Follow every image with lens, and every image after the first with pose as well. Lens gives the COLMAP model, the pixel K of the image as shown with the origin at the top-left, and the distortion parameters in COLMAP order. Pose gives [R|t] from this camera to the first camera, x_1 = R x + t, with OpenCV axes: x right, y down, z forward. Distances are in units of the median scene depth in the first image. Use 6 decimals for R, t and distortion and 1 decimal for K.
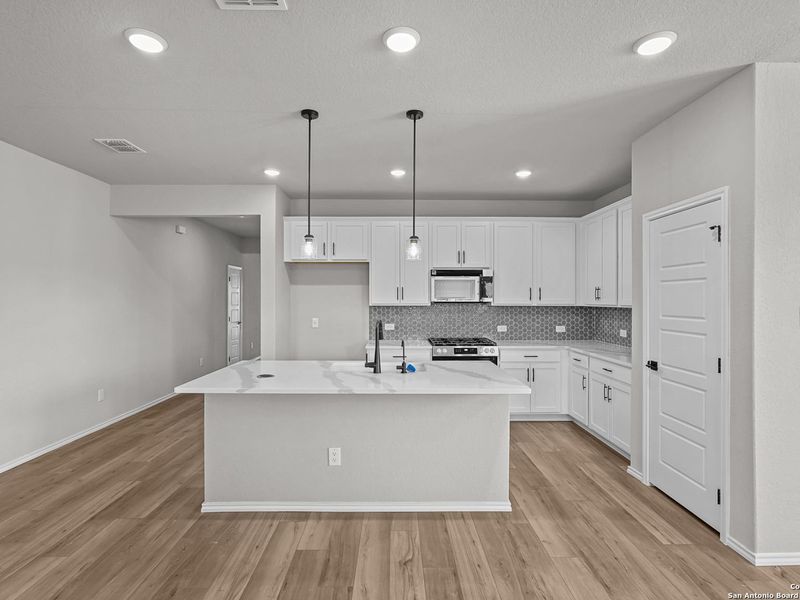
lens RADIAL K [[413.2, 0, 400.0], [0, 413.2, 300.0], [0, 0, 1]] dist [-0.002686, 0.000029]
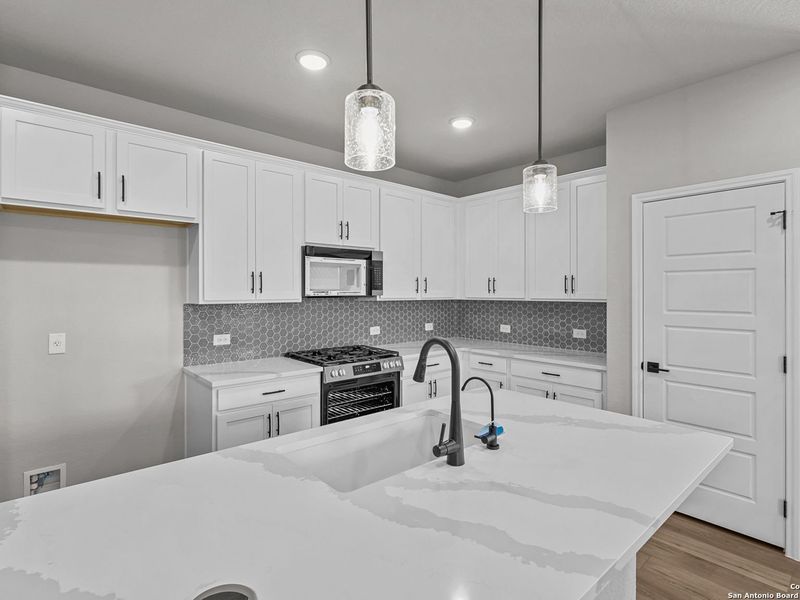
lens RADIAL K [[415.0, 0, 398.0], [0, 415.0, 290.8], [0, 0, 1]] dist [-0.001737, 0.000129]
pose [[0.760615, 0.000171, 0.649203, -0.231011], [0.002440, 0.999992, -0.003122, -0.001547], [-0.649198, 0.003959, 0.760609, 0.422606]]
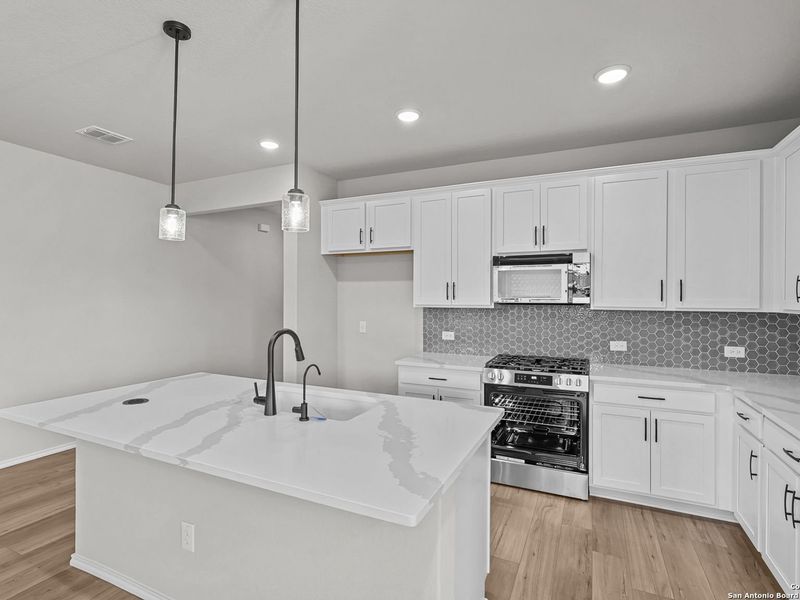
lens RADIAL K [[413.2, 0, 400.0], [0, 413.2, 300.0], [0, 0, 1]] dist [-0.002686, 0.000029]
pose [[0.899282, 0.004194, -0.437348, 0.239373], [-0.004267, 0.999991, 0.000815, -0.000065], [0.437348, 0.001133, 0.899292, 0.308644]]
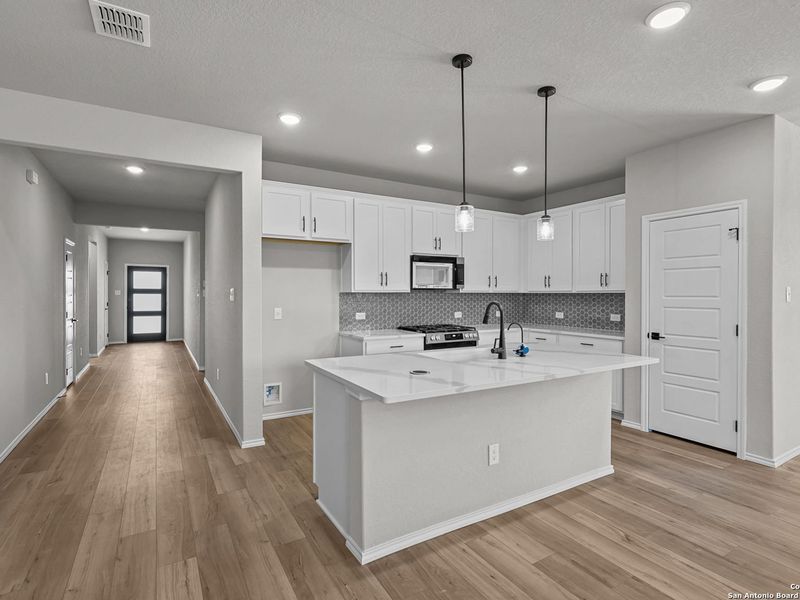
lens RADIAL K [[412.4, 0, 396.6], [0, 412.4, 296.2], [0, 0, 1]] dist [-0.002061, -0.000428]
pose [[0.868907, -0.003728, 0.494962, -0.433940], [0.001606, 0.999988, 0.004713, 0.018365], [-0.494973, -0.003300, 0.868902, 0.184057]]
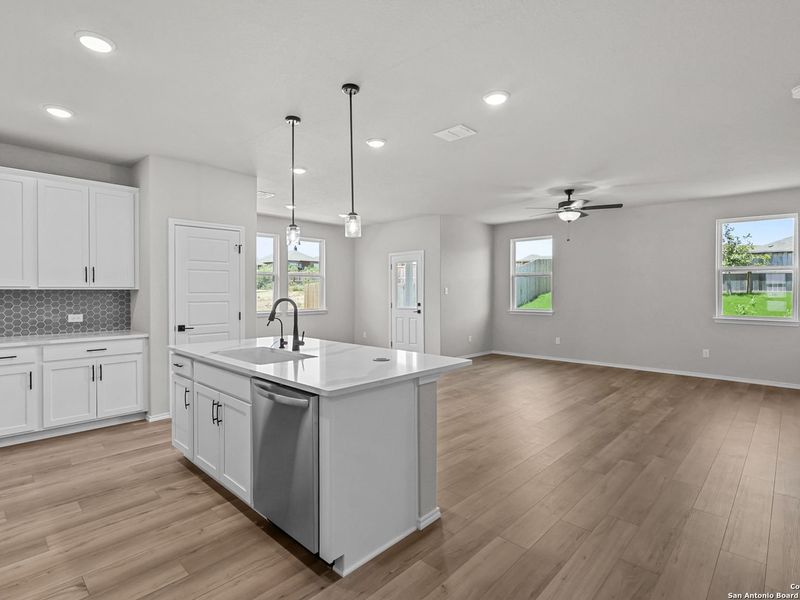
lens RADIAL K [[413.2, 0, 400.0], [0, 413.2, 300.0], [0, 0, 1]] dist [-0.002686, 0.000029]
pose [[-0.717148, -0.017914, 0.696690, -0.564405], [0.000053, 0.999668, 0.025759, 0.015680], [-0.696921, 0.018510, -0.716909, 0.926350]]
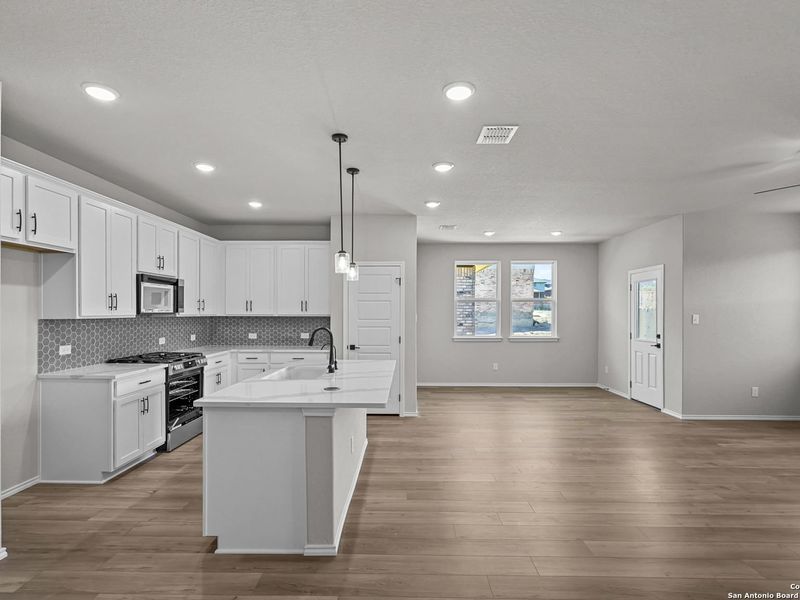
lens RADIAL K [[416.5, 0, 399.0], [0, 416.5, 313.5], [0, 0, 1]] dist [-0.002518, 0.000142]
pose [[0.026904, -0.004852, 0.999626, -0.741362], [-0.000158, 0.999988, 0.004858, 0.001569], [-0.999638, -0.000289, 0.026903, 0.464161]]
